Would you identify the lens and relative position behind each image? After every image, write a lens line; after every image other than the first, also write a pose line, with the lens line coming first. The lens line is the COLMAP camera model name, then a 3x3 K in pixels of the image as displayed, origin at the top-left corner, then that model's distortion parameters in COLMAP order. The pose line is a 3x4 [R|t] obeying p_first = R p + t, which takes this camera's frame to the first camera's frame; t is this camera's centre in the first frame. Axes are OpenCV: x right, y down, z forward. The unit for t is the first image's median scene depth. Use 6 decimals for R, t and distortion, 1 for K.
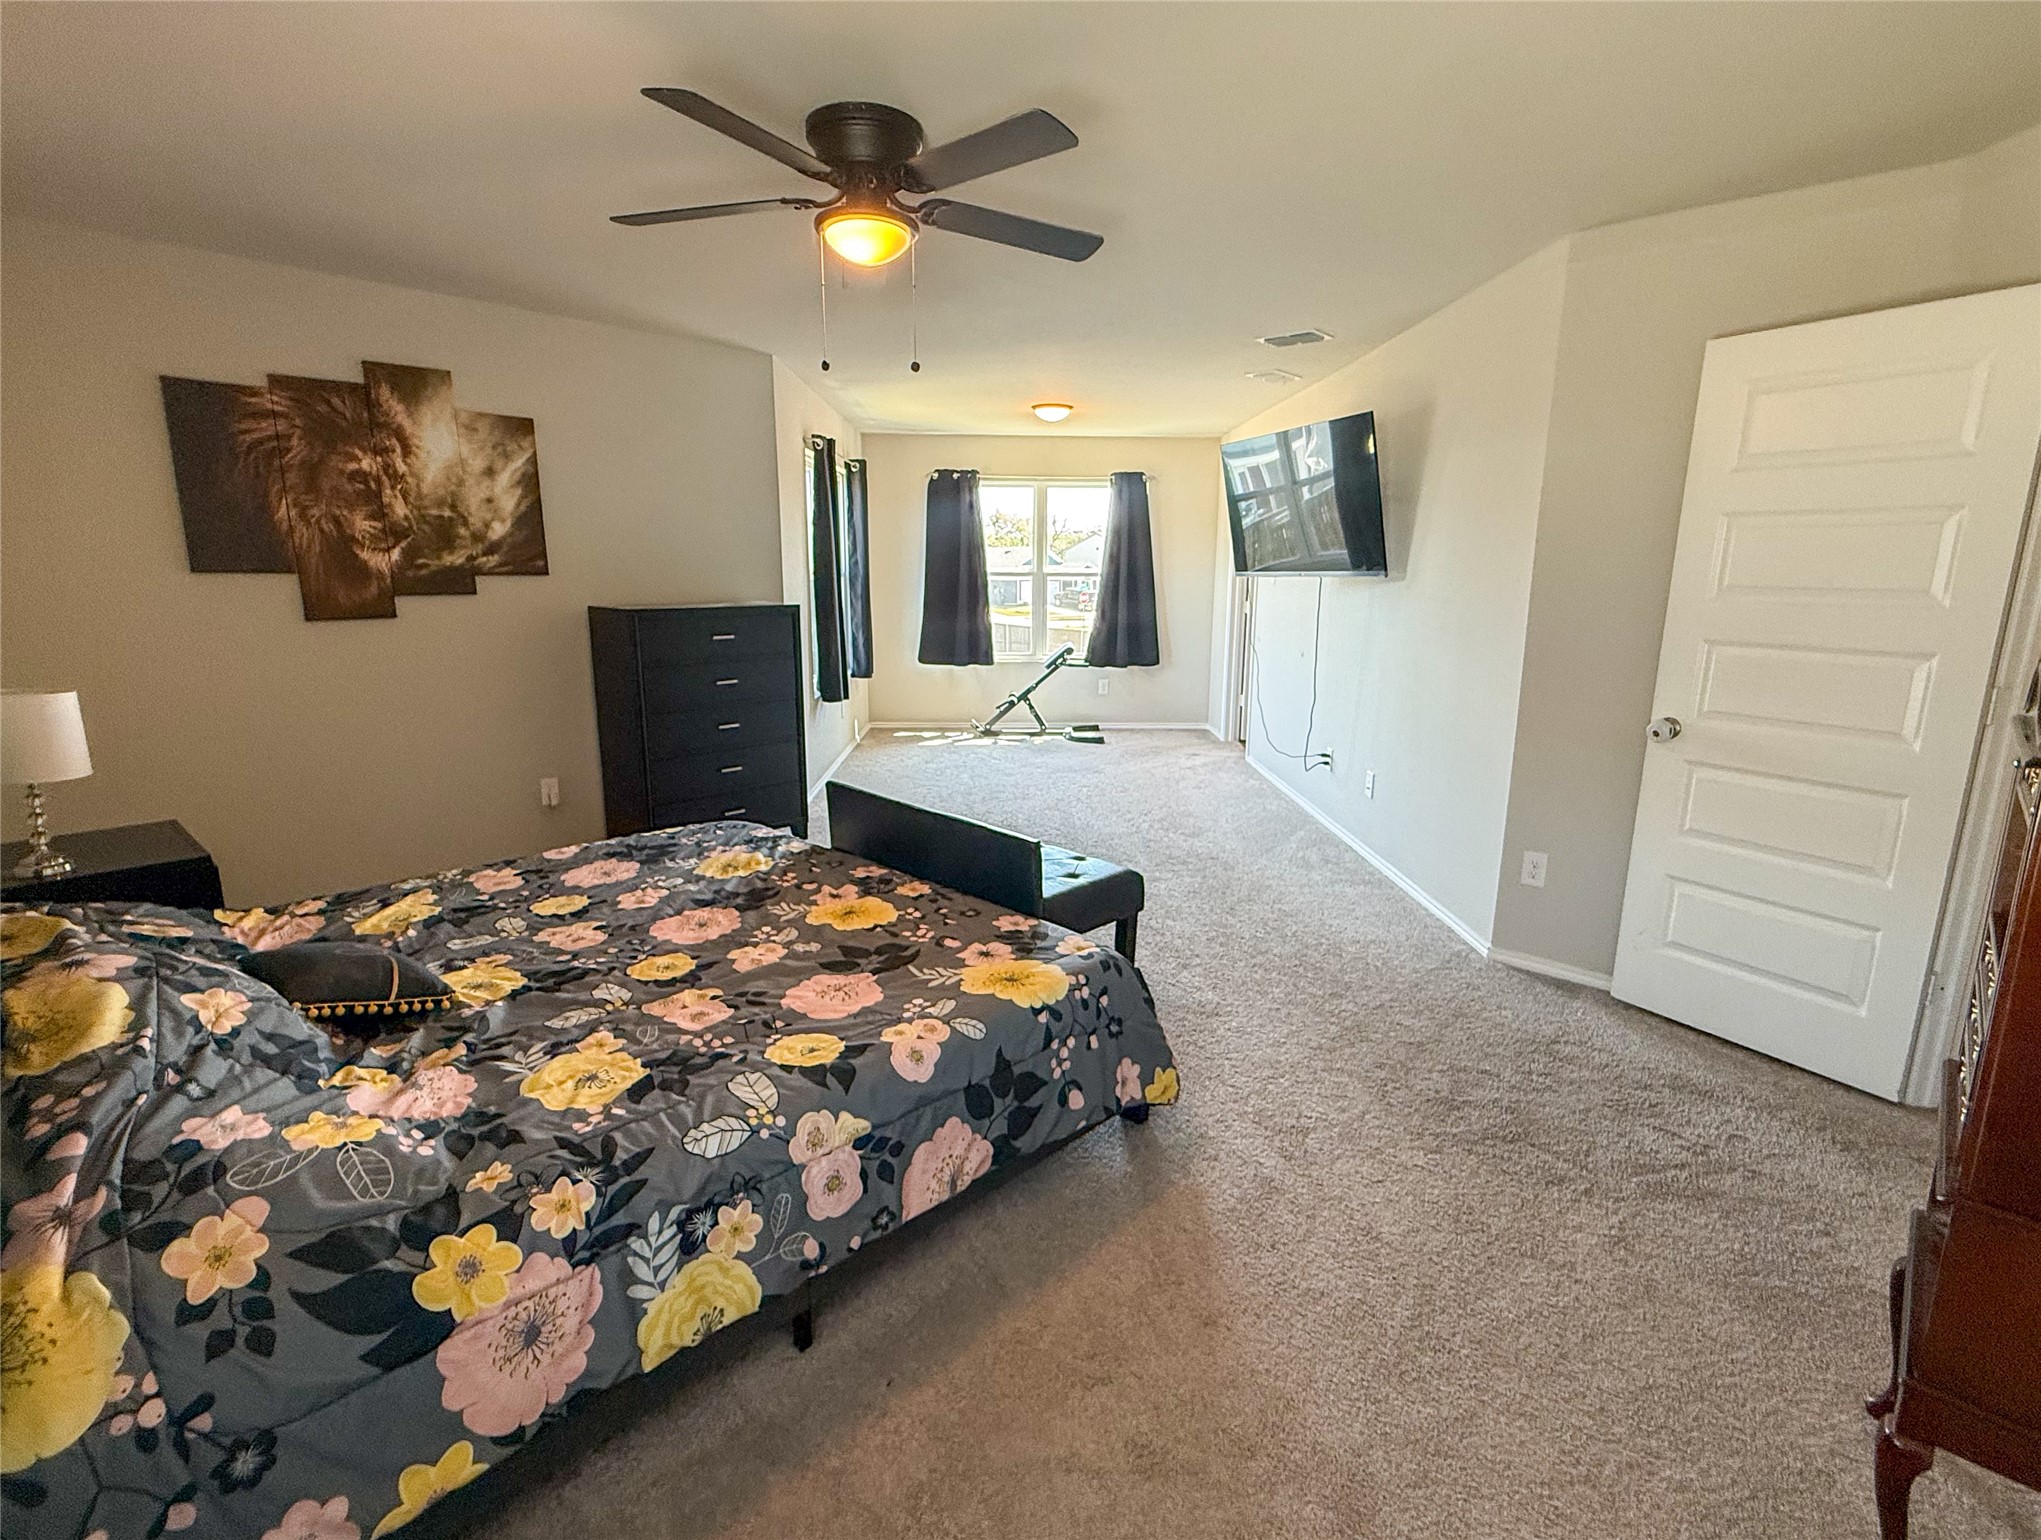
lens RADIAL K [[966.7, 0, 1019.1], [0, 966.7, 776.3], [0, 0, 1]] dist [-0.001914, 0.000945]
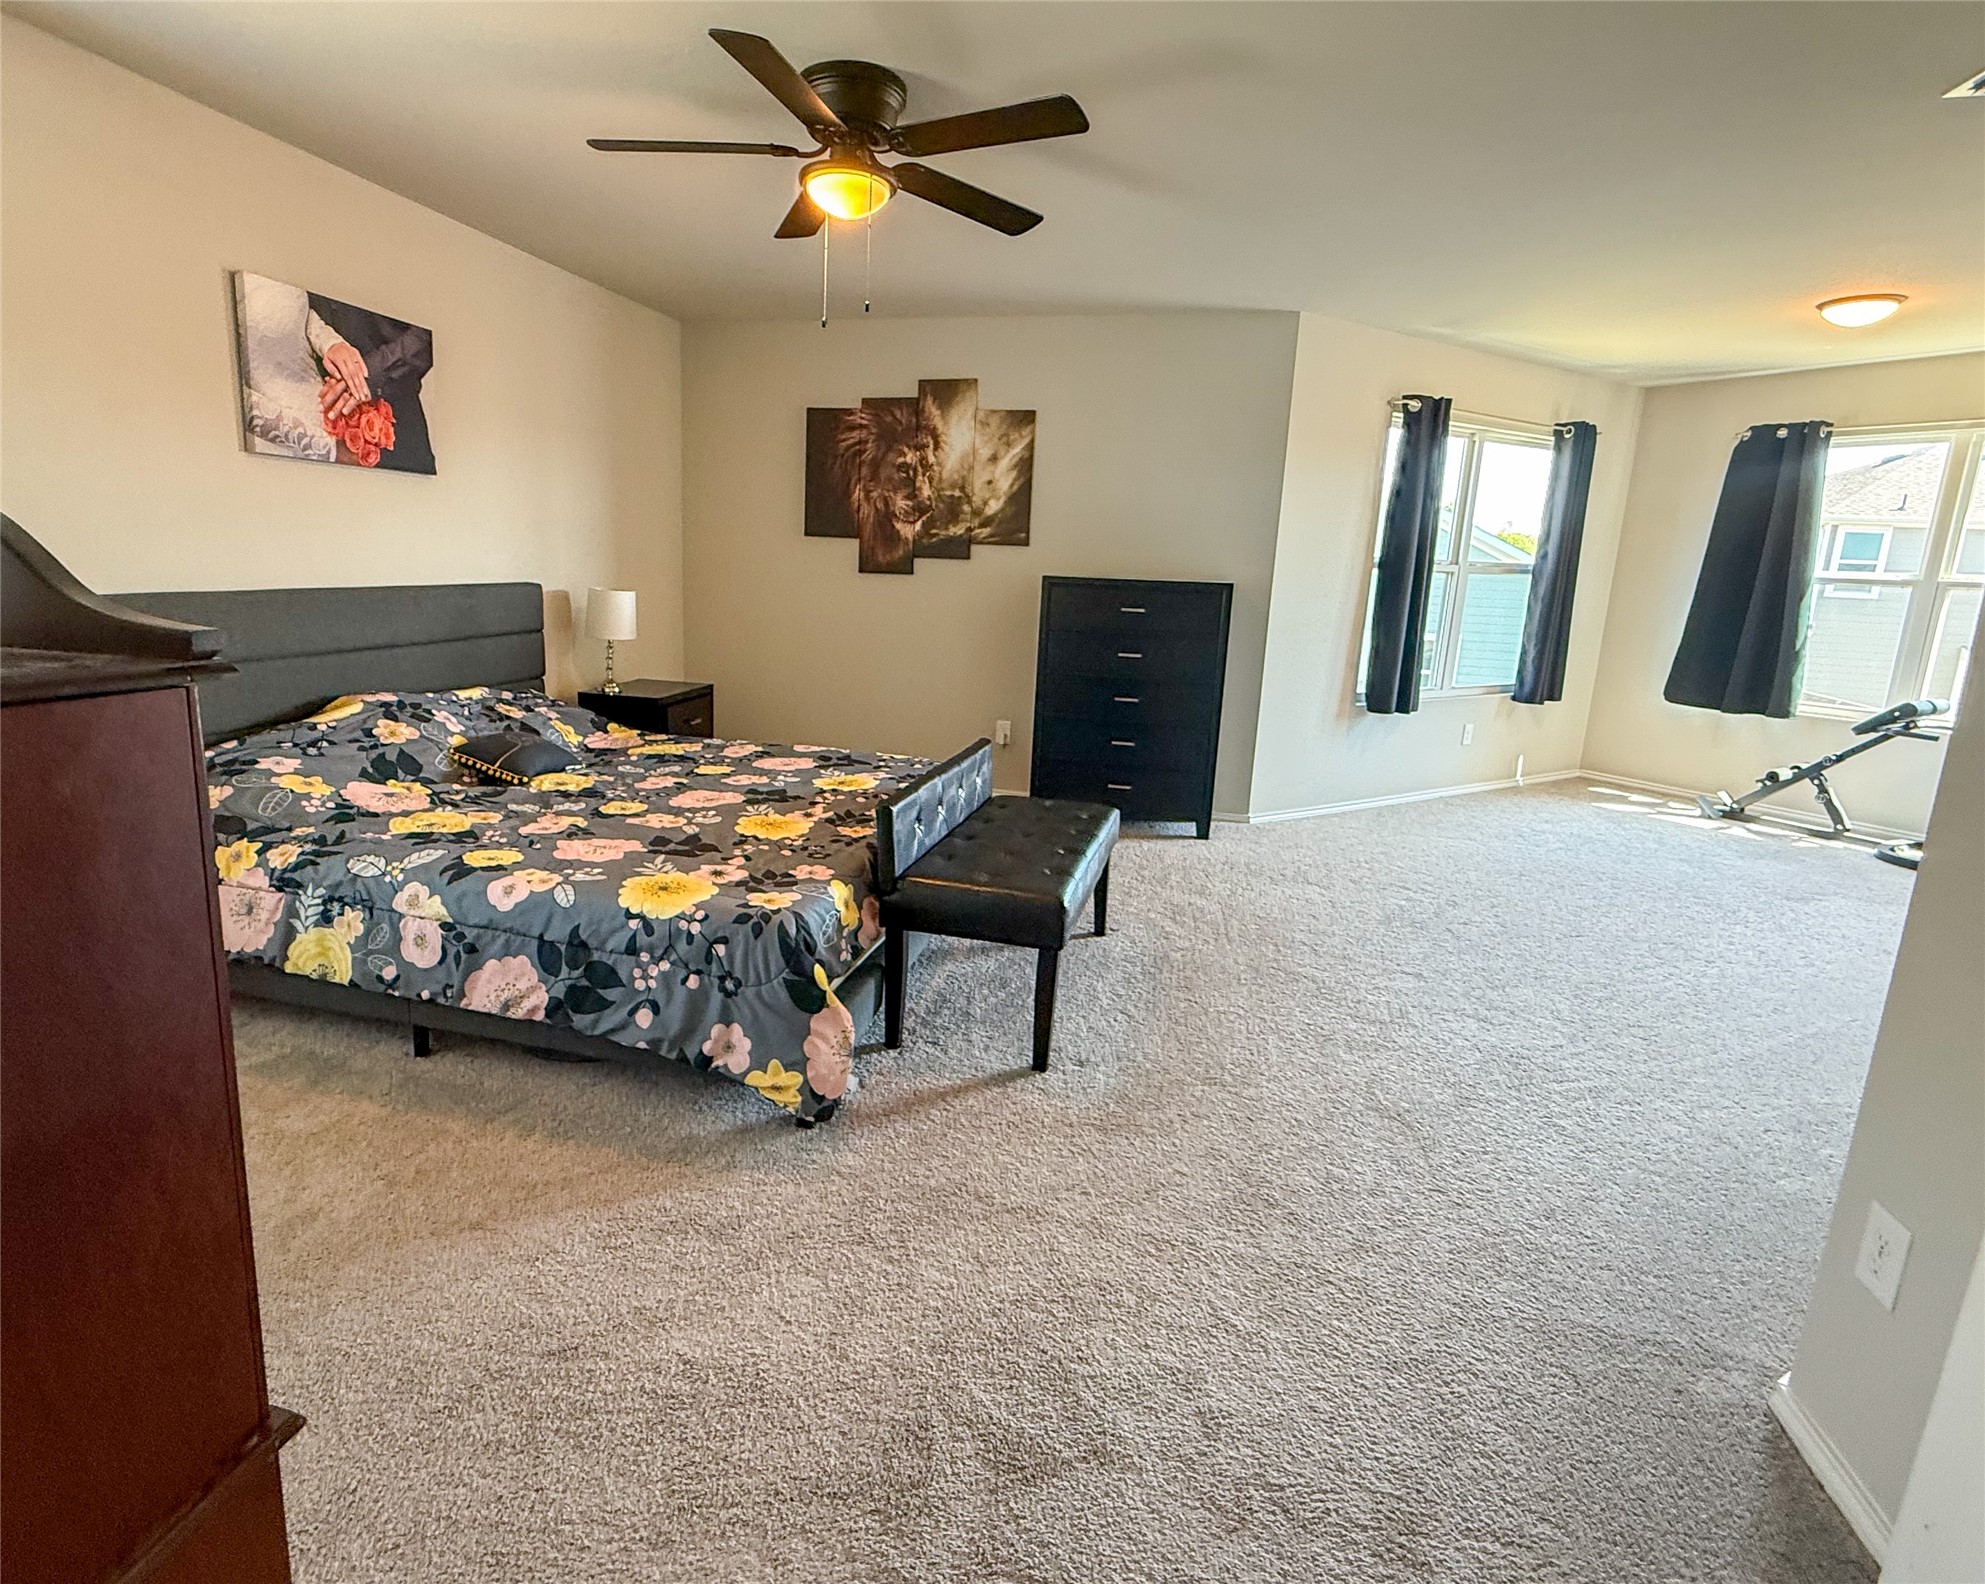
lens RADIAL K [[1004.1, 0, 992.1], [0, 1004.1, 778.3], [0, 0, 1]] dist [-0.002142, -0.000065]
pose [[0.491832, 0.194733, -0.848634, 0.635892], [-0.218426, 0.971096, 0.096244, -0.051430], [0.842847, 0.138028, 0.520151, 0.432264]]
